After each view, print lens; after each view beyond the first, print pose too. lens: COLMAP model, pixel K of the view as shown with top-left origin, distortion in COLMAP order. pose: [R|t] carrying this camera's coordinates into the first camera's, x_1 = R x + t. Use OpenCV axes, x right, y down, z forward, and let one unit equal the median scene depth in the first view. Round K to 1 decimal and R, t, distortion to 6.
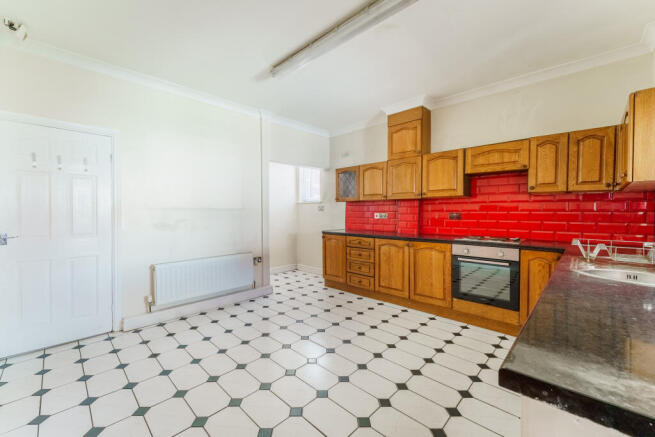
lens RADIAL K [[264.0, 0, 346.4], [0, 264.0, 217.3], [0, 0, 1]] dist [0.000912, -0.000001]
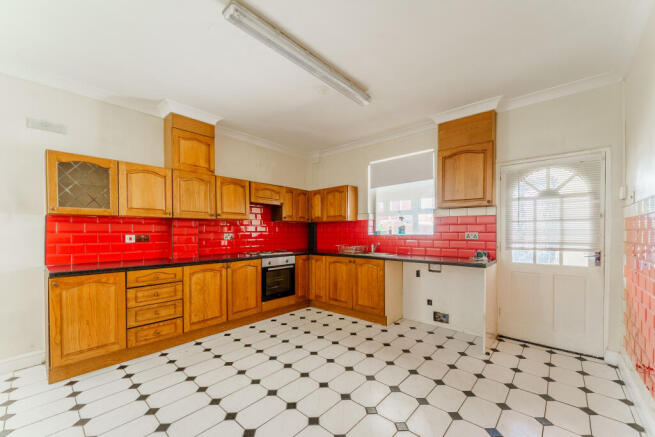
lens RADIAL K [[264.0, 0, 314.0], [0, 264.0, 236.3], [0, 0, 1]] dist [0.000912, -0.000001]
pose [[0.018022, -0.013817, 0.999742, -0.695204], [0.023212, 0.999641, 0.013397, -0.012775], [-0.999568, 0.022965, 0.018337, 0.614737]]
